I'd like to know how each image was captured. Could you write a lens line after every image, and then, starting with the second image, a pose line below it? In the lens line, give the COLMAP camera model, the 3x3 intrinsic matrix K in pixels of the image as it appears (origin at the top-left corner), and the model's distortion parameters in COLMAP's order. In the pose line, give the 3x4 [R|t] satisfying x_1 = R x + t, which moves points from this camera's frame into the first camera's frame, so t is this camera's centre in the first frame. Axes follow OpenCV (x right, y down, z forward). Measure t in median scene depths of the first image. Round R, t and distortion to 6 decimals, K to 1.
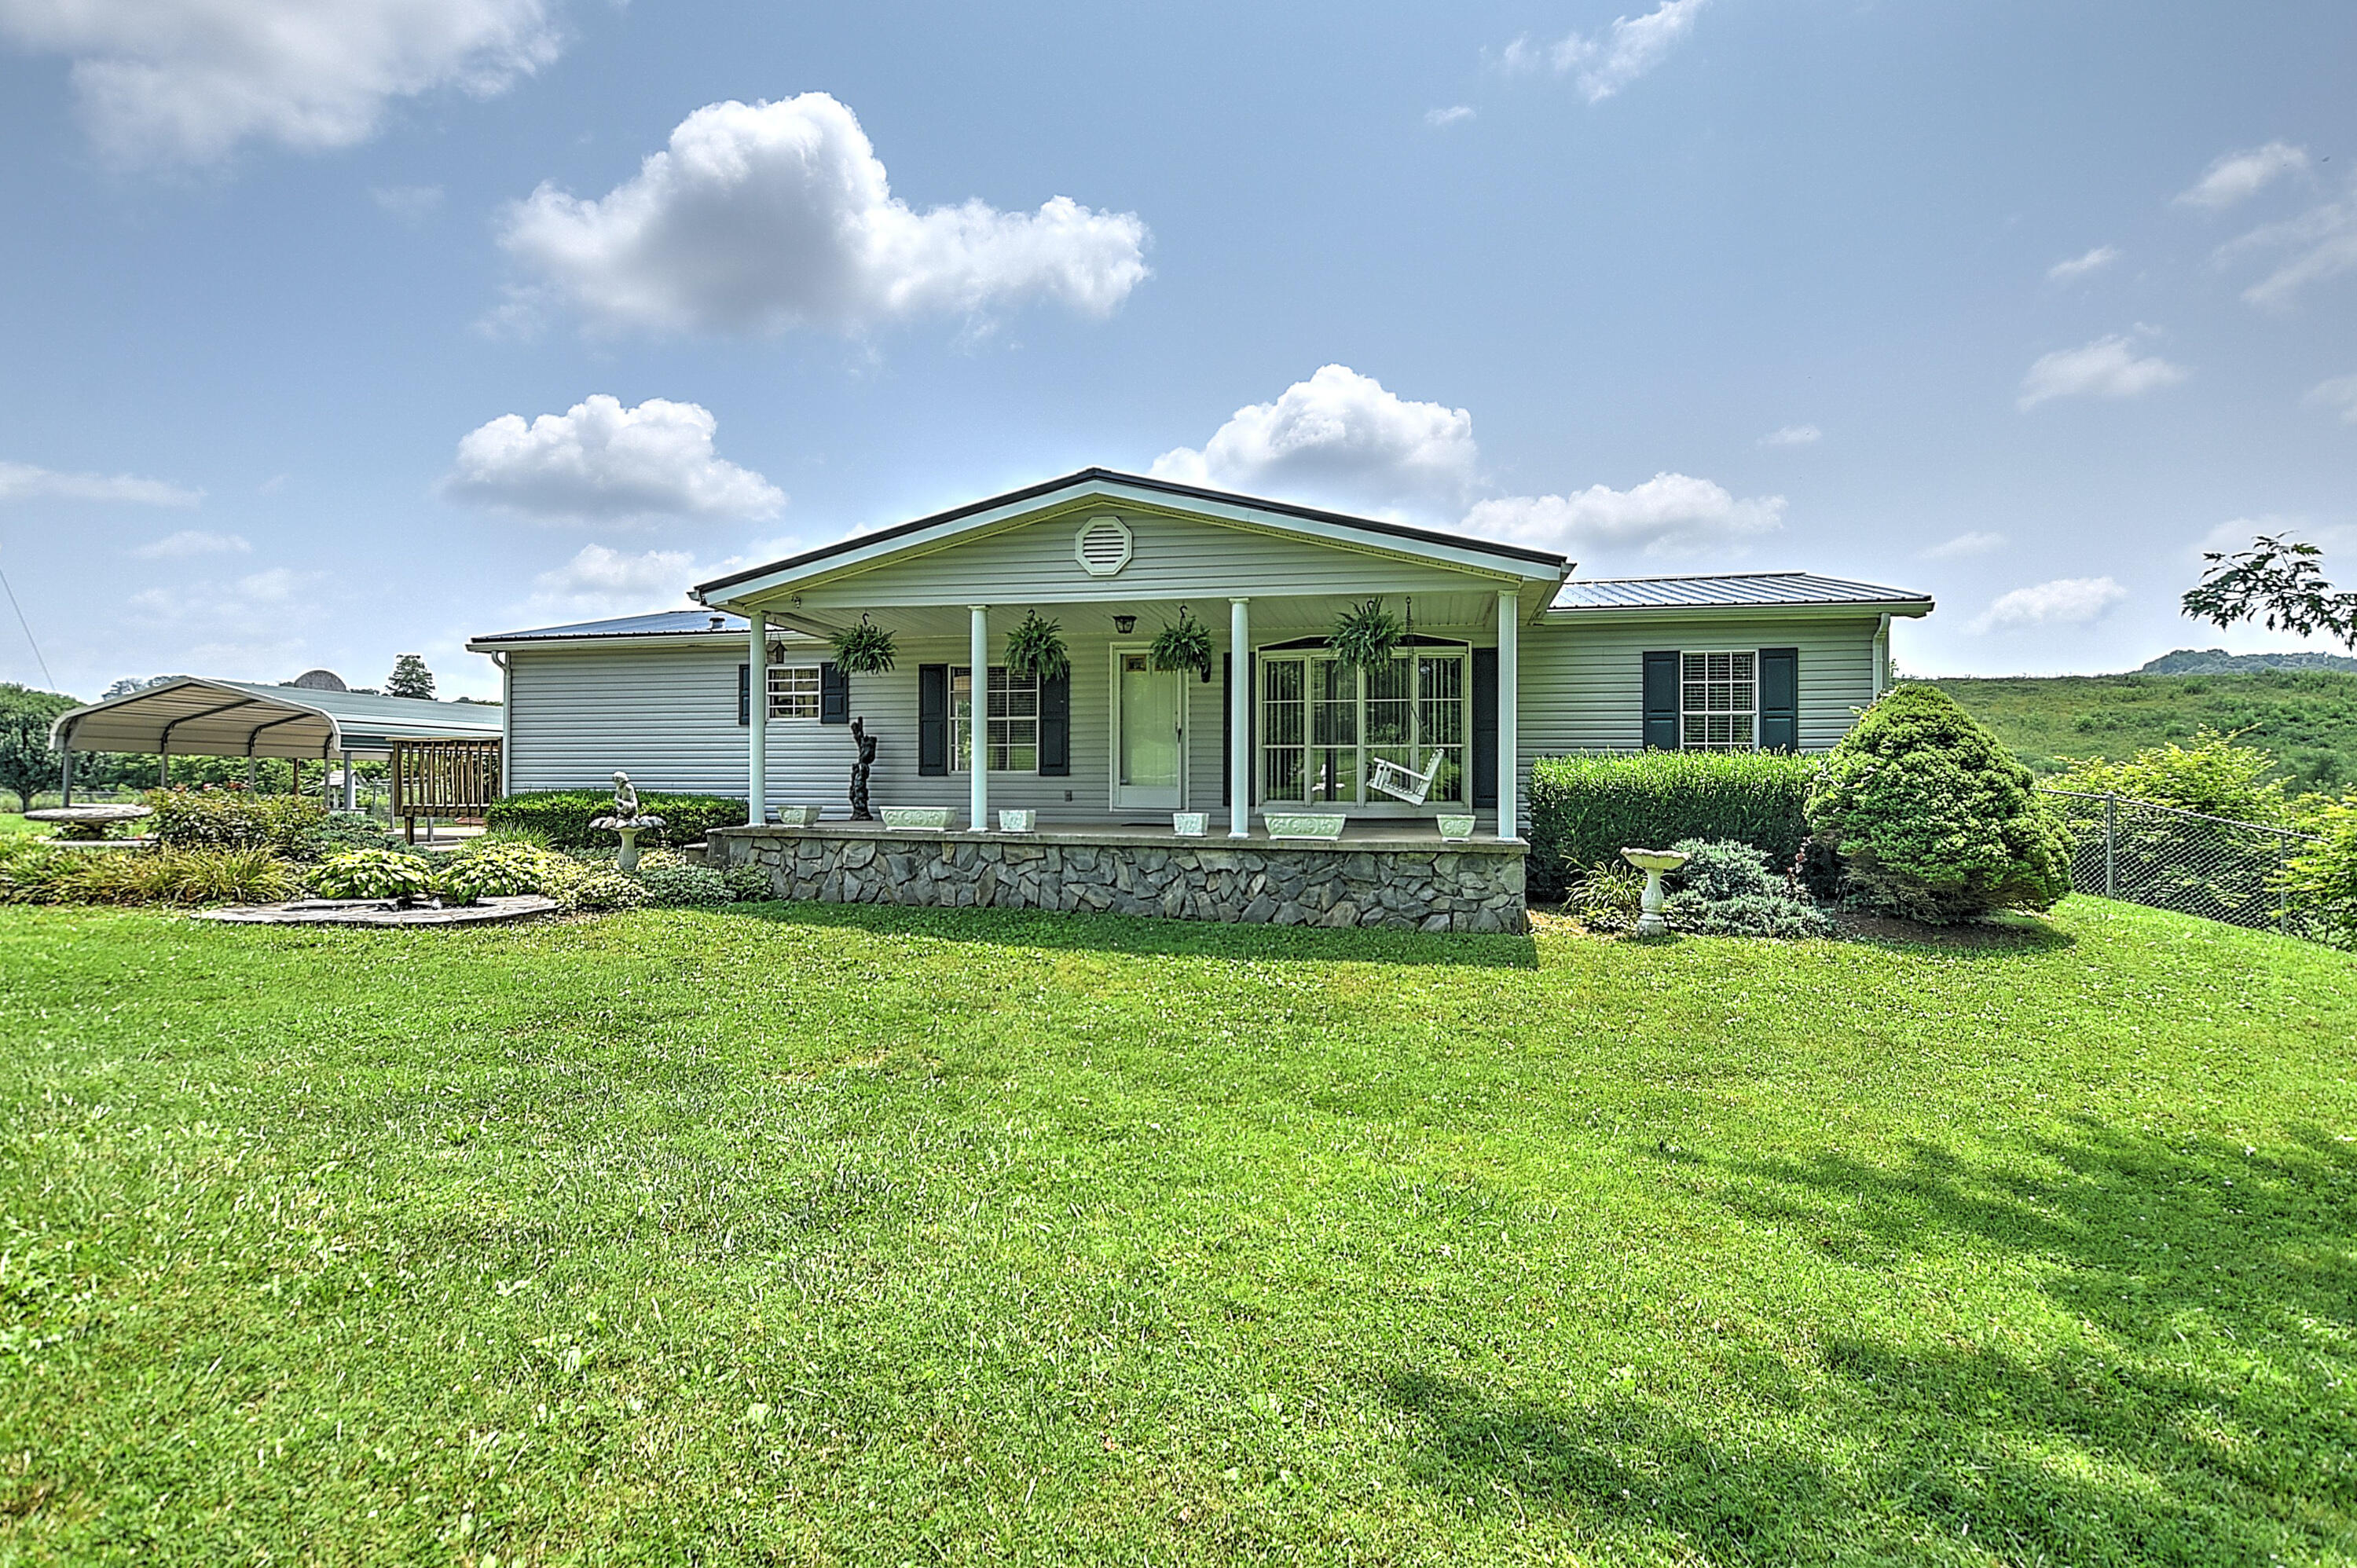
lens RADIAL K [[1191.0, 0, 1151.6], [0, 1191.0, 772.0], [0, 0, 1]] dist [-0.021645, 0.001146]
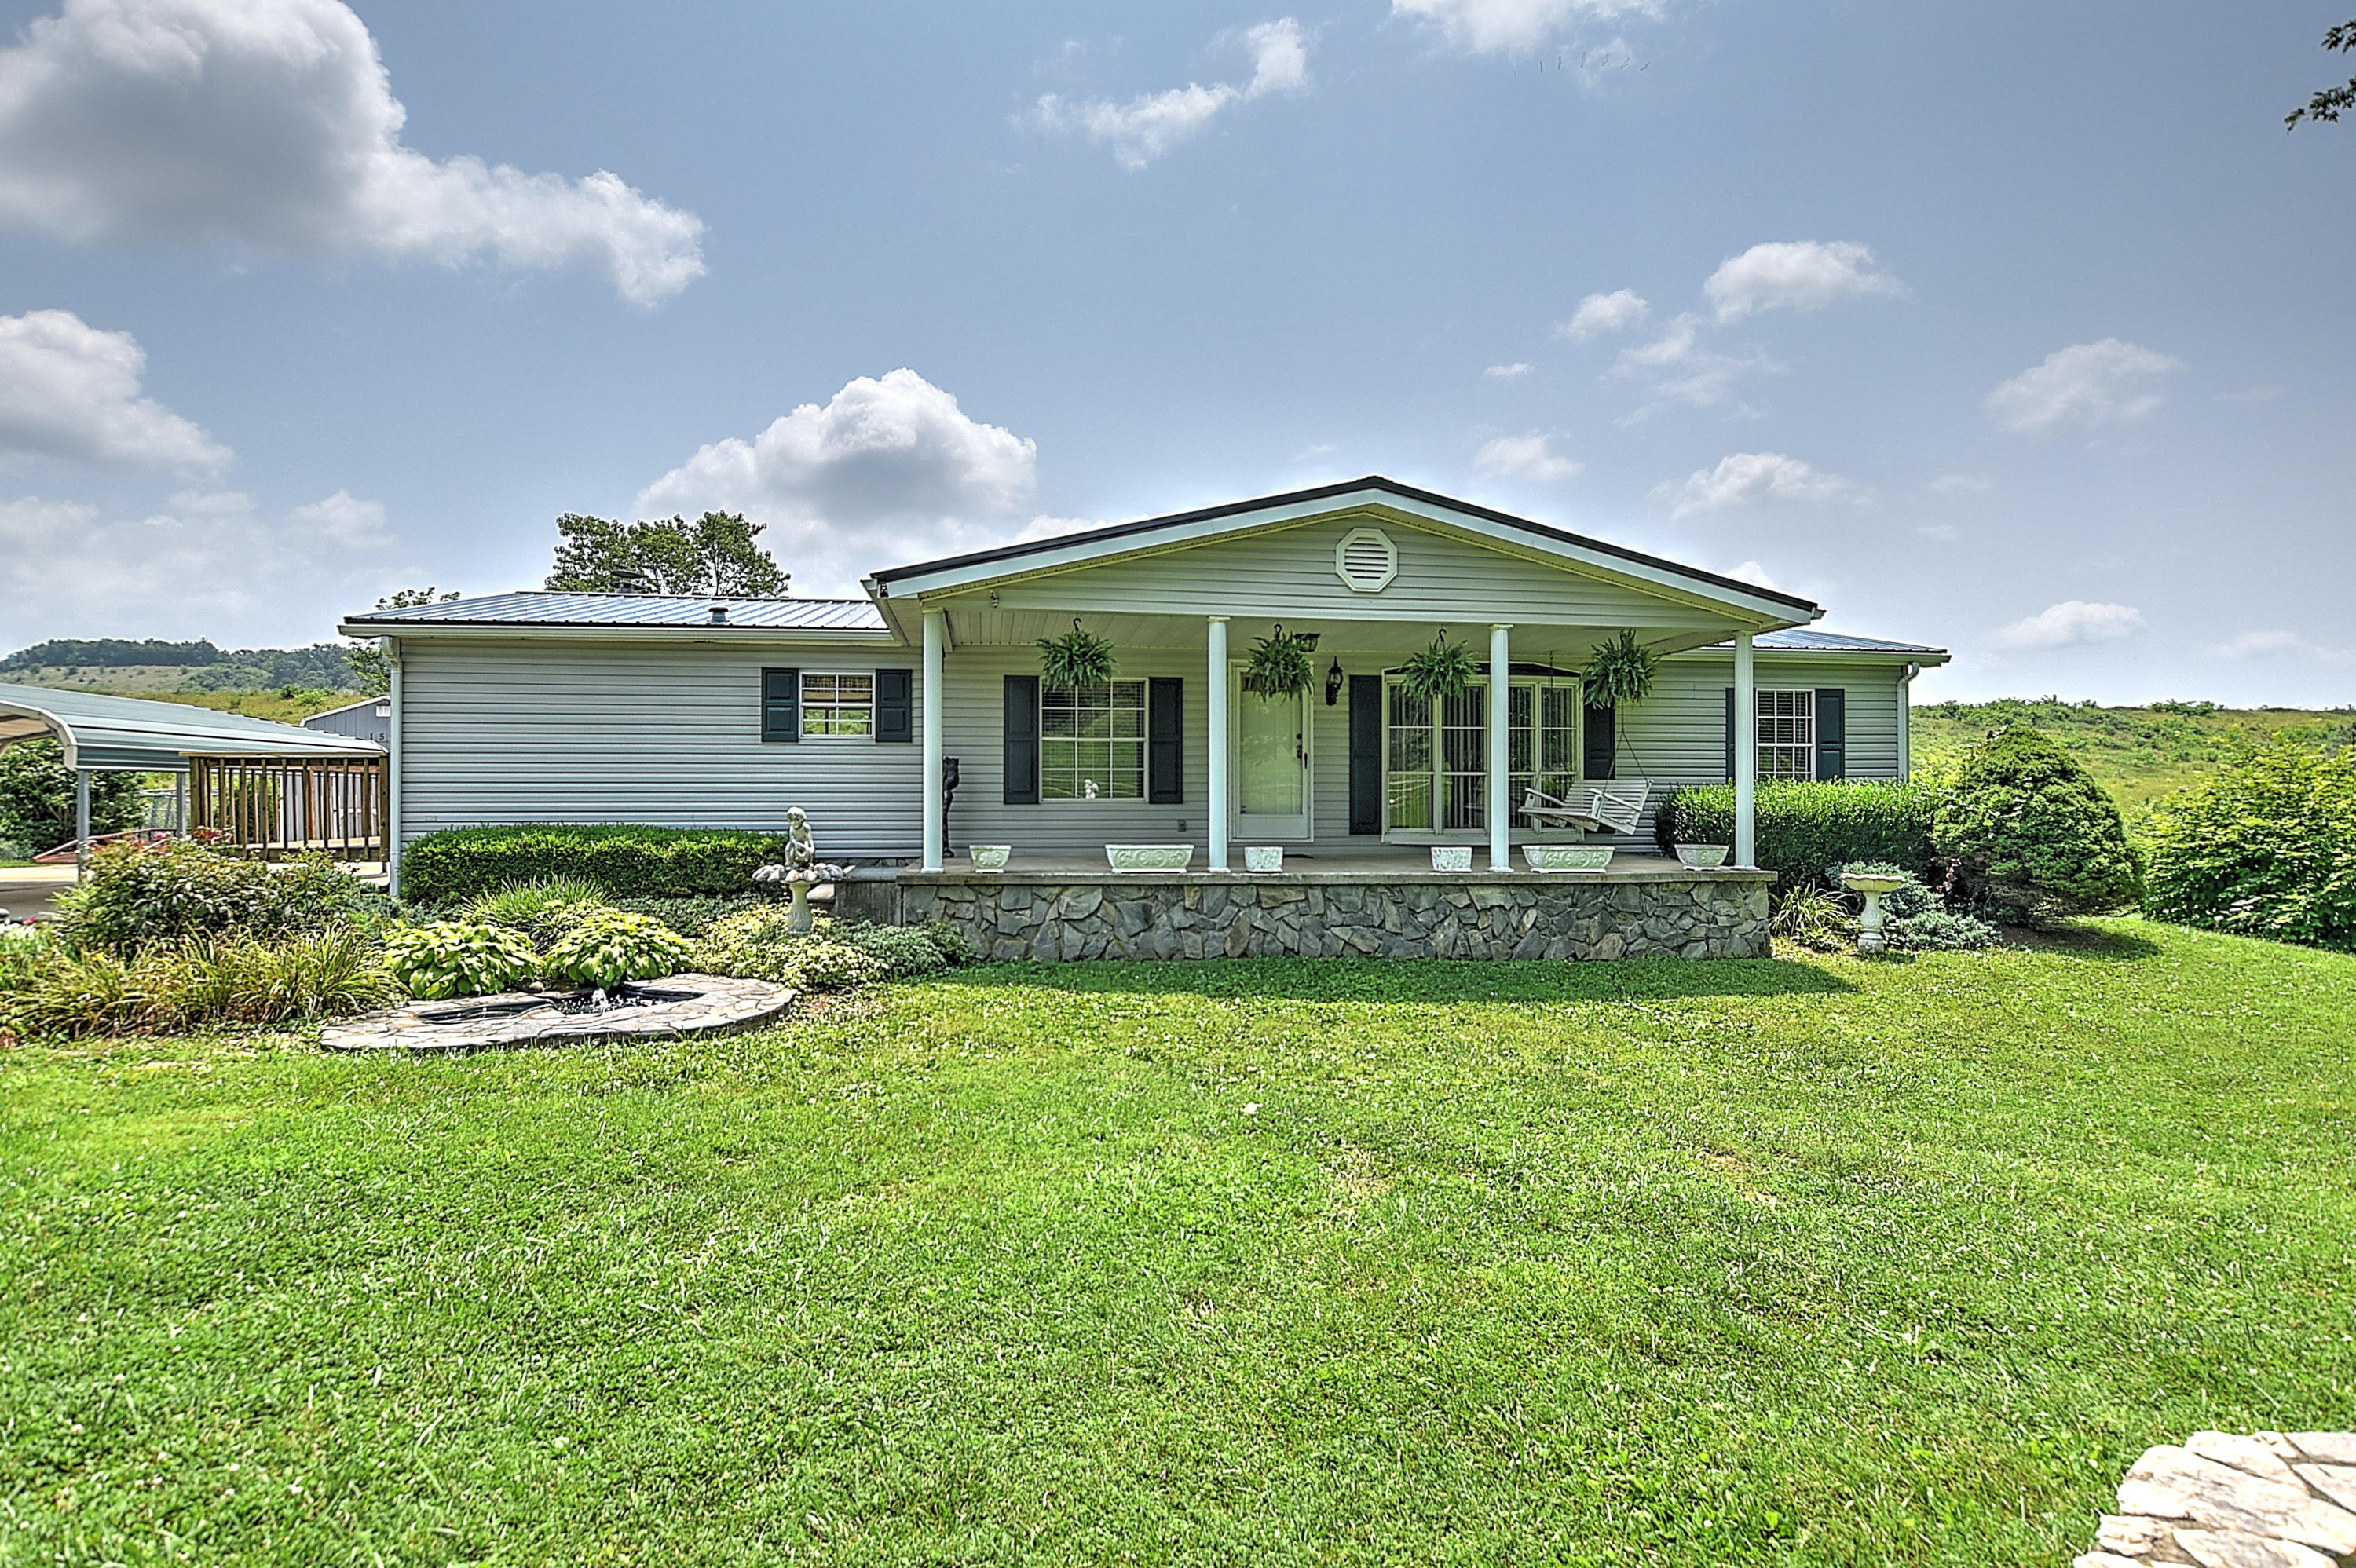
lens RADIAL K [[1190.4, 0, 1154.6], [0, 1190.4, 770.3], [0, 0, 1]] dist [-0.021645, 0.001146]
pose [[0.931089, 0.004132, 0.364769, -0.524602], [-0.000582, 0.999951, -0.009839, -0.017080], [-0.364792, 0.008949, 0.931046, 0.198395]]
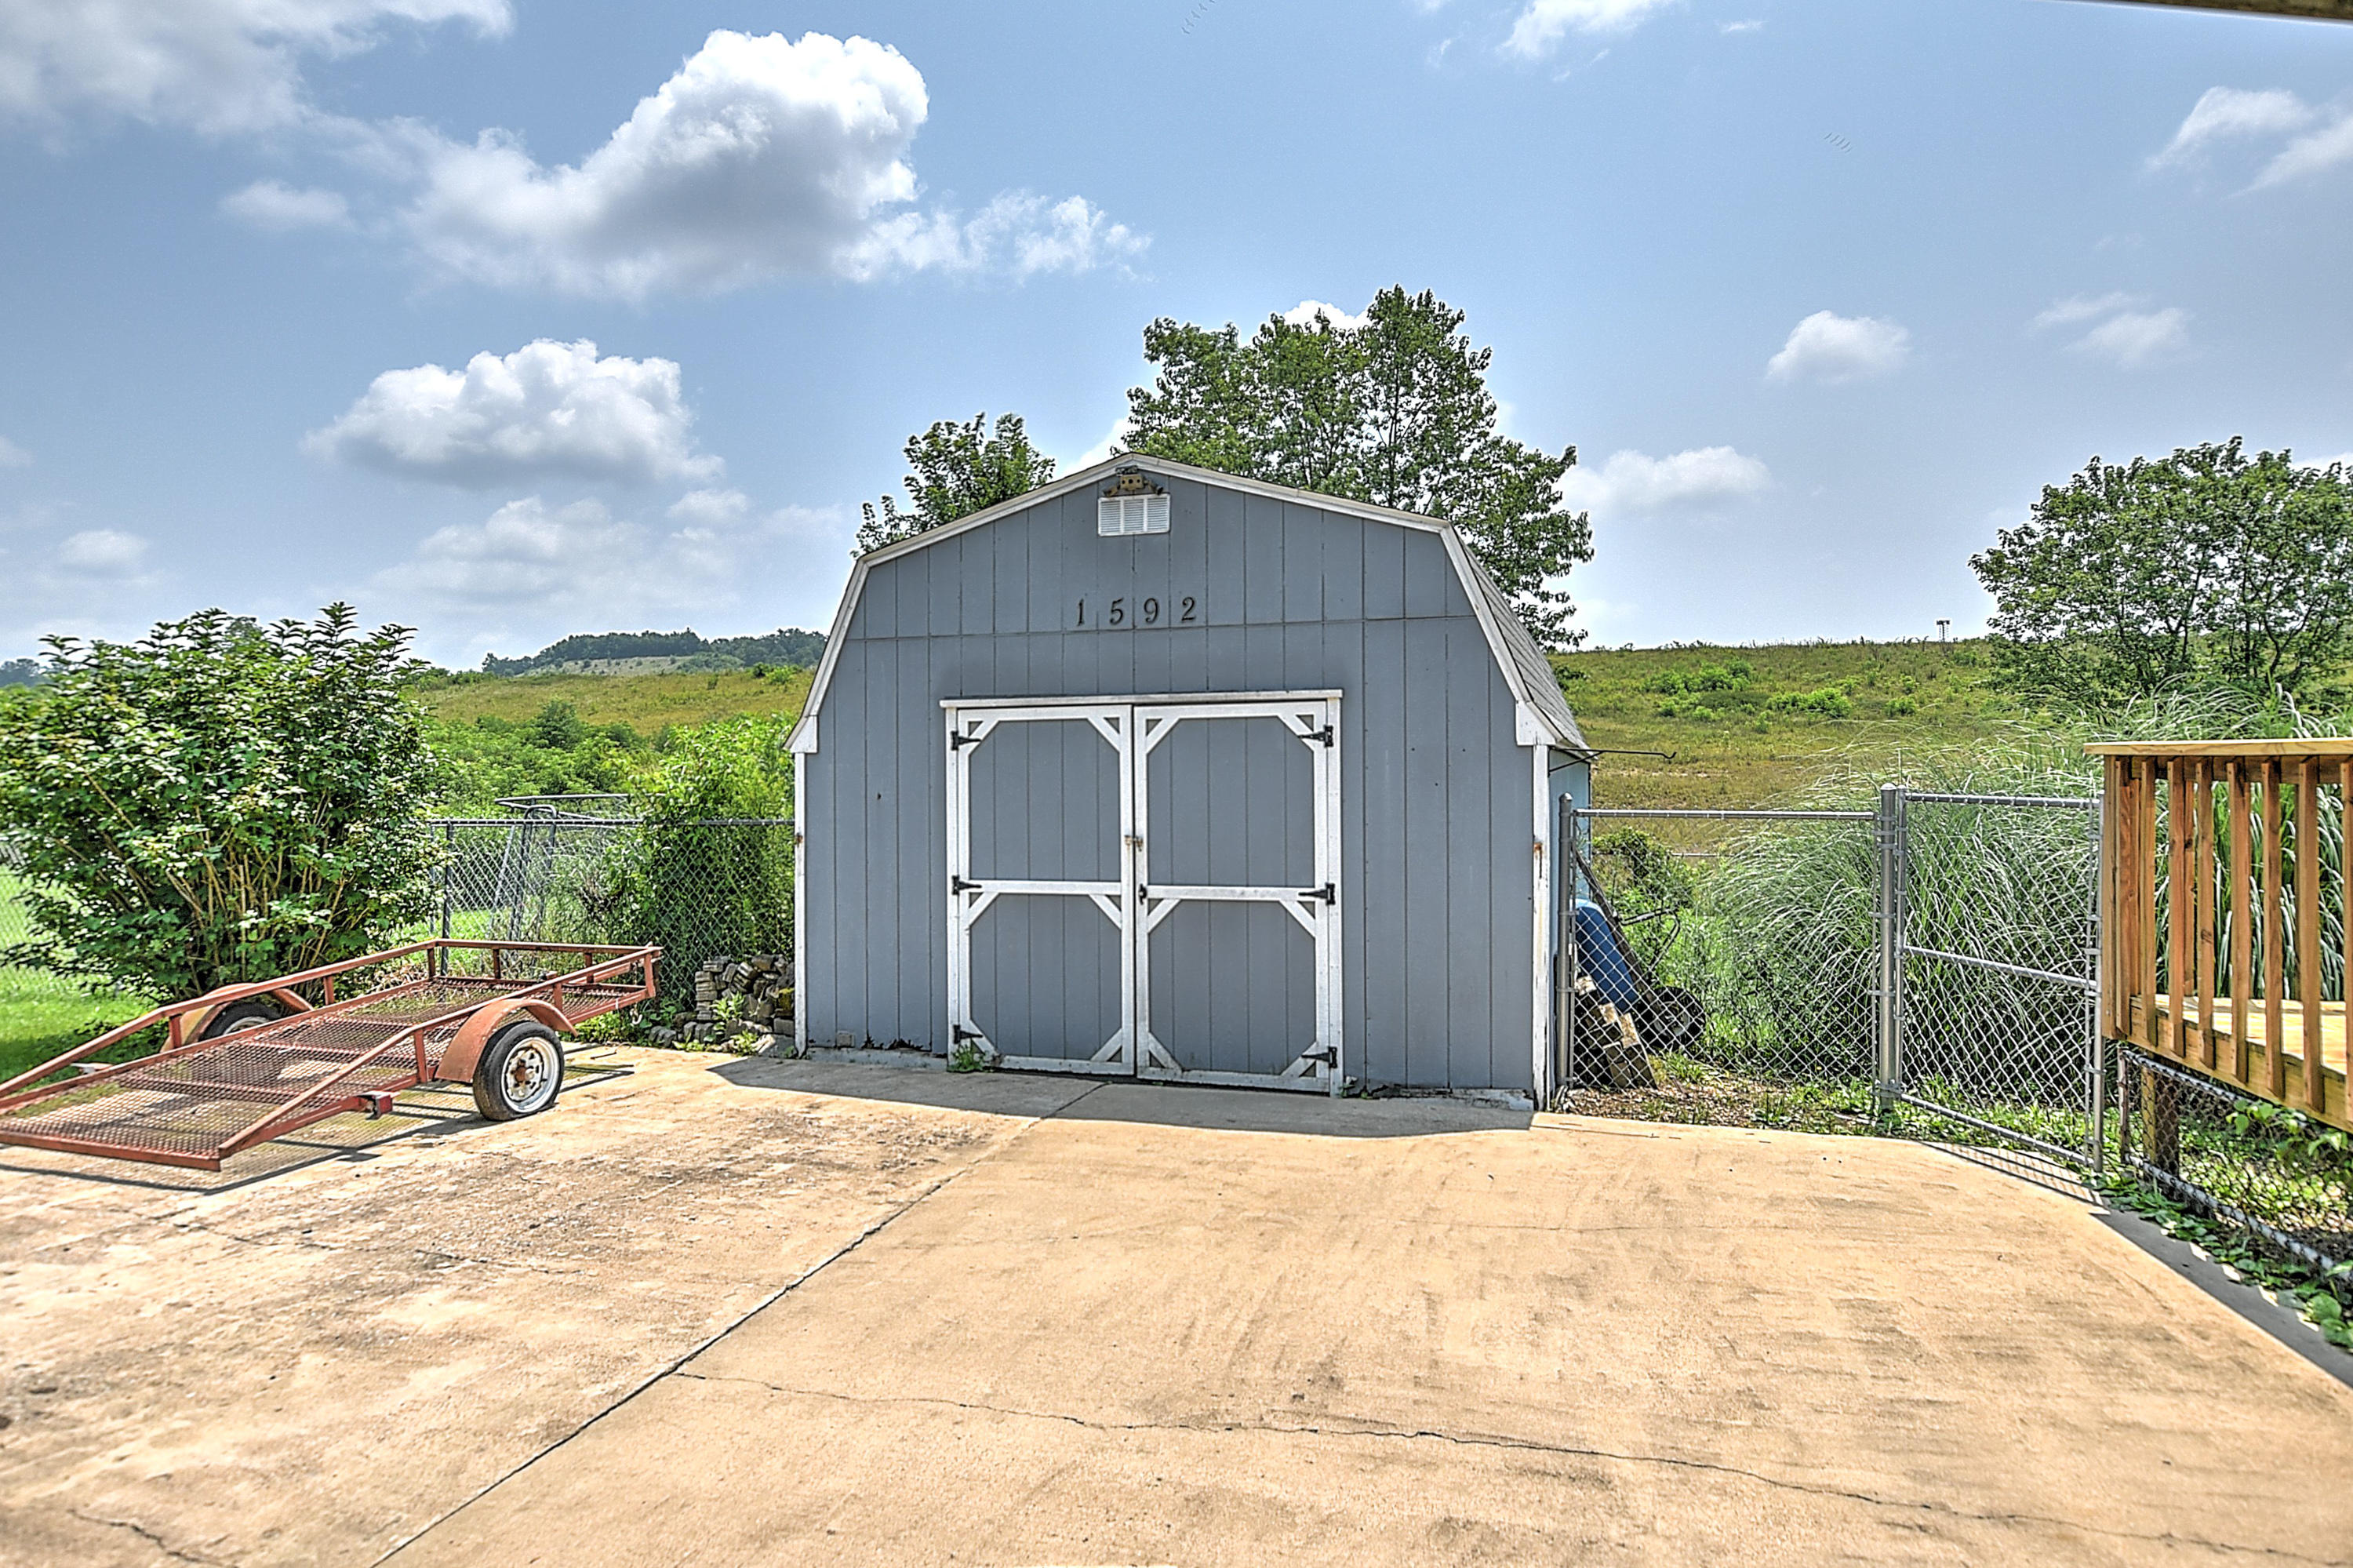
lens RADIAL K [[1331.0, 0, 1158.4], [0, 1331.0, 781.2], [0, 0, 1]] dist [-0.000807, -0.003296]
pose [[0.999551, -0.004996, 0.029551, -1.011389], [0.004617, 0.999906, 0.012874, -0.022956], [-0.029613, -0.012732, 0.999480, 1.969619]]
